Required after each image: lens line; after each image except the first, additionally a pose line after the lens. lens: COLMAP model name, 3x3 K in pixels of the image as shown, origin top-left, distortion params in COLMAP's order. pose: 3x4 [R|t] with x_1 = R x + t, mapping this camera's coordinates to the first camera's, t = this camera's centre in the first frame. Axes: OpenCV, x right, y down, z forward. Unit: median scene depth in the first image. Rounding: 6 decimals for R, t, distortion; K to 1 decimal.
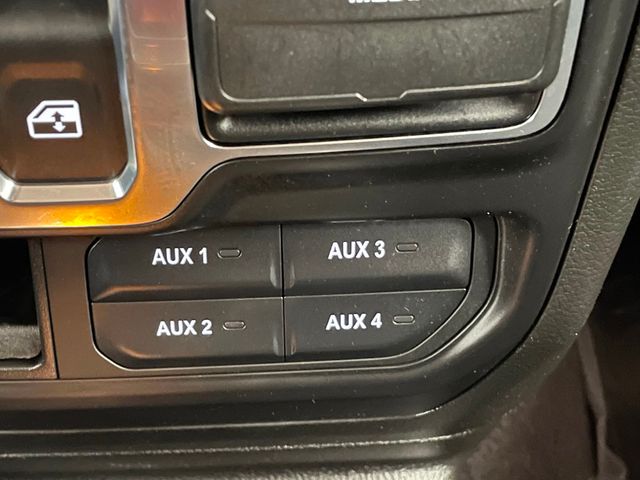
lens RADIAL K [[1161.5, 0, 320.0], [0, 1161.5, 240.0], [0, 0, 1]] dist [0.150780, -0.139696]
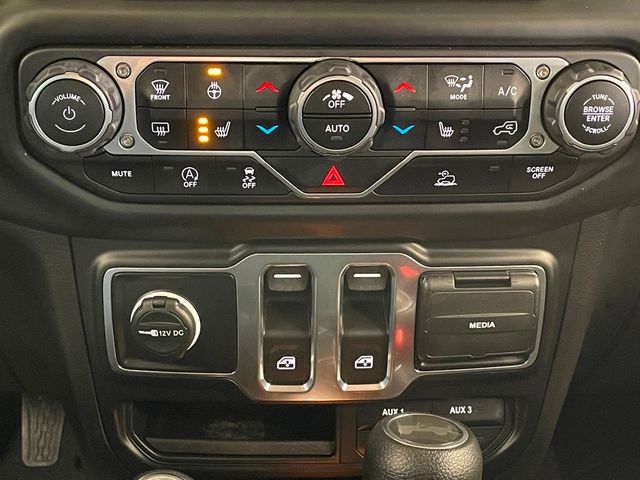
lens RADIAL K [[1161.5, 0, 320.0], [0, 1161.5, 240.0], [0, 0, 1]] dist [0.150780, -0.139696]
pose [[0.999927, 0.001531, 0.011955, -0.318809], [0.000526, 0.985406, -0.170222, 0.079402], [-0.012041, 0.170216, 0.985333, -1.658106]]
